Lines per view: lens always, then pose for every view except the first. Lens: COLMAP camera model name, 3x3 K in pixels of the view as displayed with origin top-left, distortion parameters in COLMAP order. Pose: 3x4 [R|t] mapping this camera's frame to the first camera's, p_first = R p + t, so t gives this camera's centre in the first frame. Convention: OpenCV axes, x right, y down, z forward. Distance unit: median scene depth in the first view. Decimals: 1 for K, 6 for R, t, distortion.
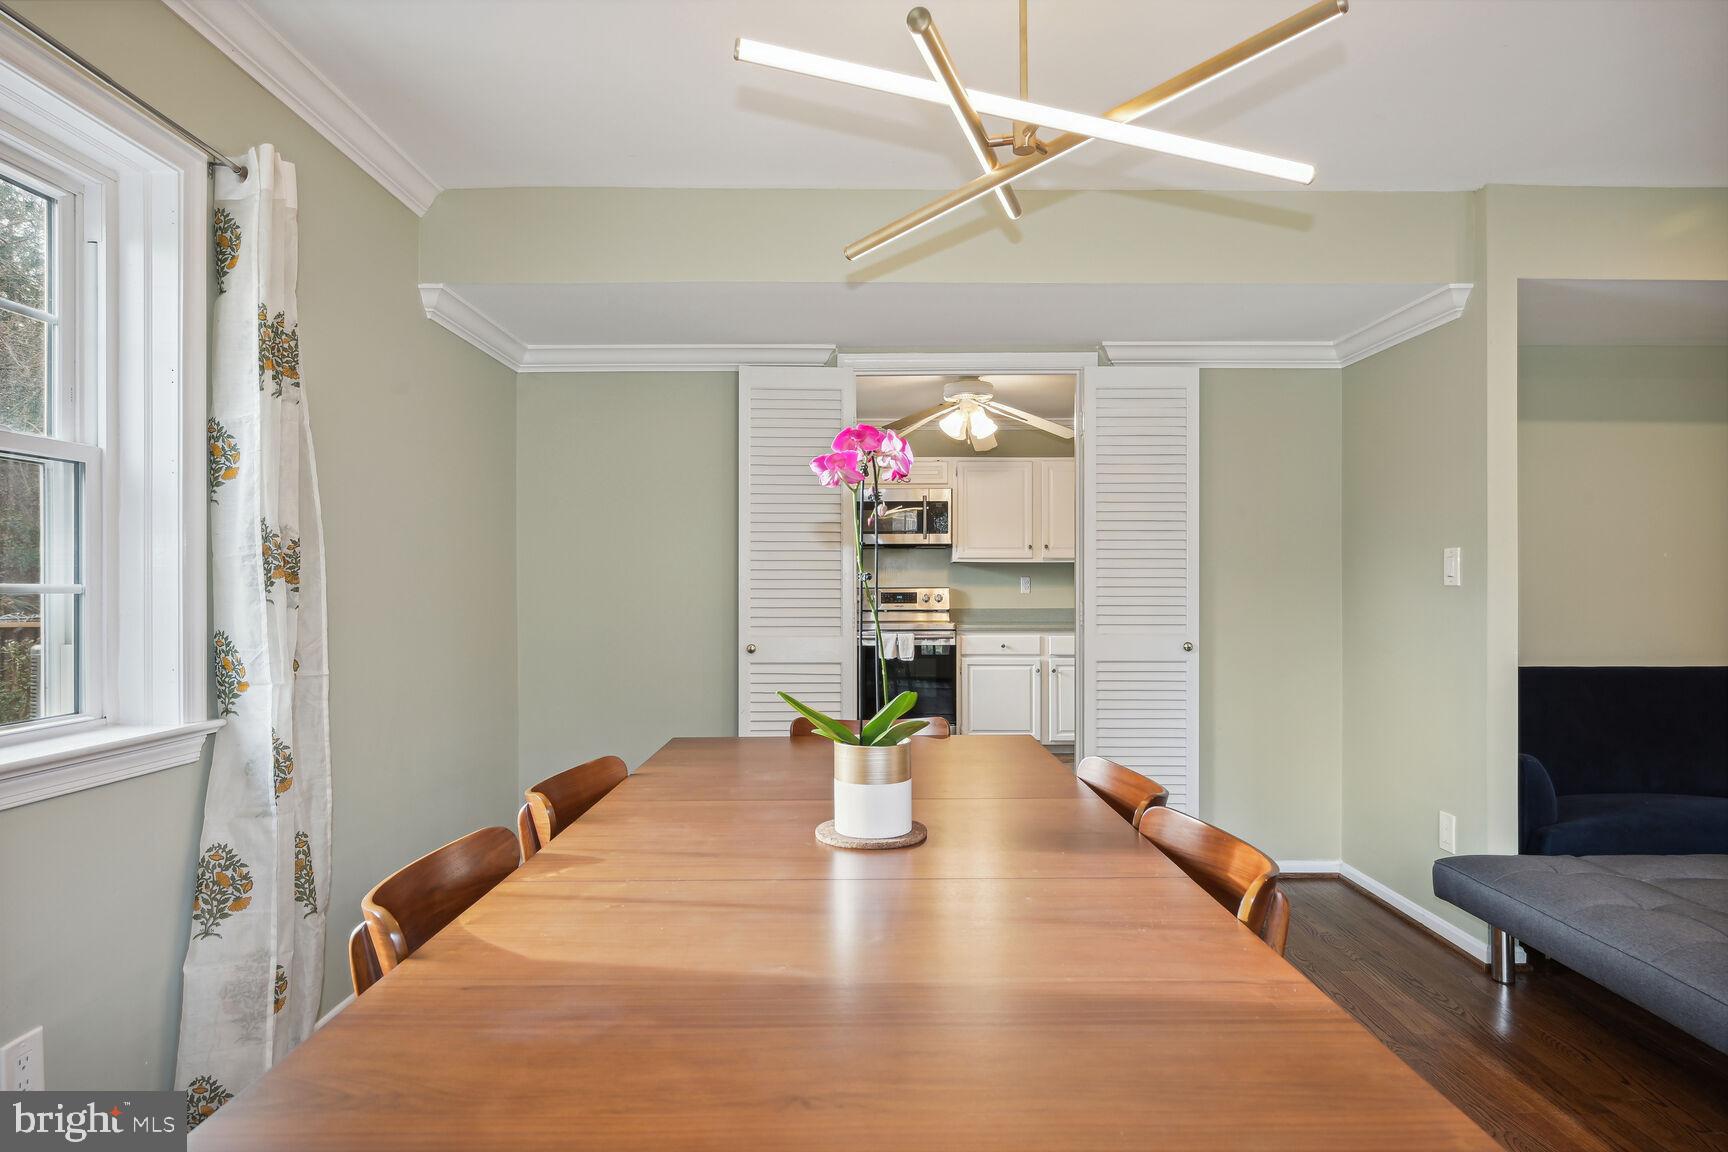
lens RADIAL K [[995.9, 0, 866.0], [0, 995.9, 580.1], [0, 0, 1]] dist [0.005899, 0.003976]
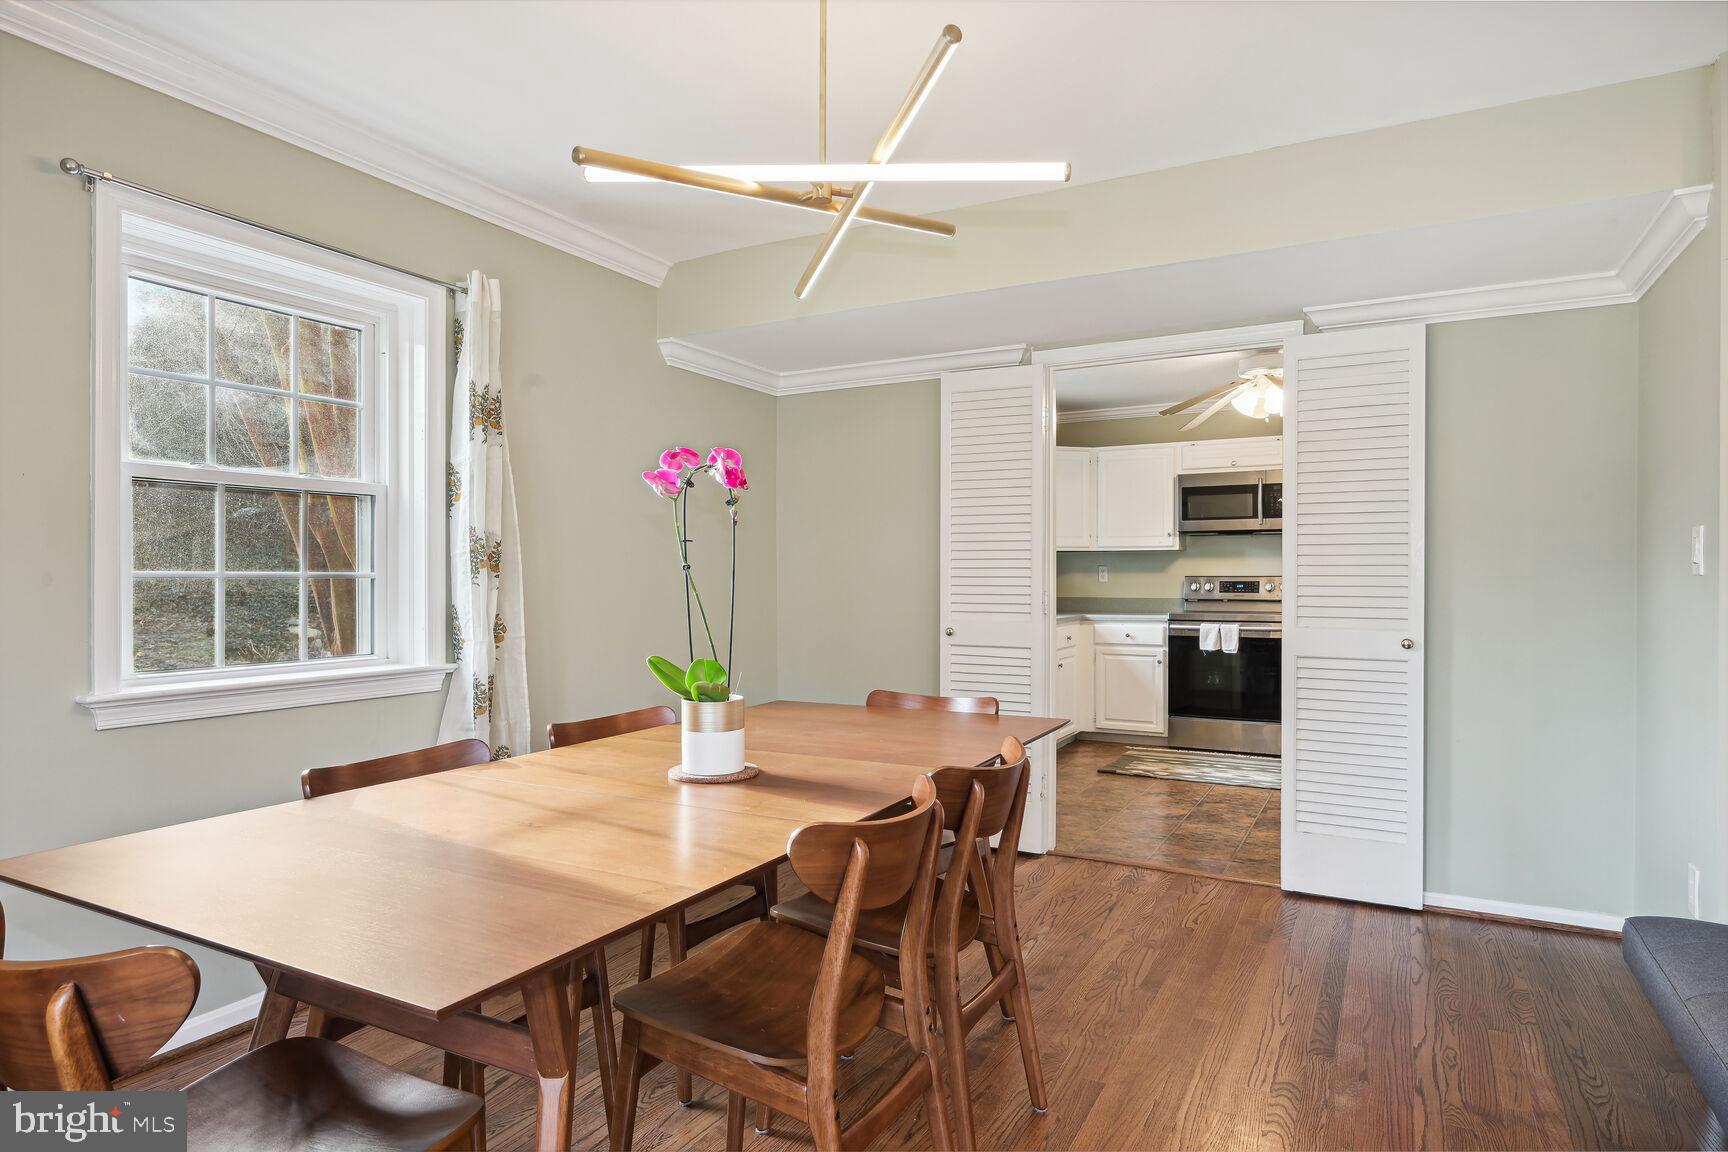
lens RADIAL K [[995.9, 0, 870.8], [0, 995.9, 575.1], [0, 0, 1]] dist [0.005899, 0.003976]
pose [[0.873434, 0.001958, -0.486939, 0.589019], [0.001505, 0.999976, 0.006720, -0.000789], [0.486940, -0.006602, 0.873410, 0.006859]]
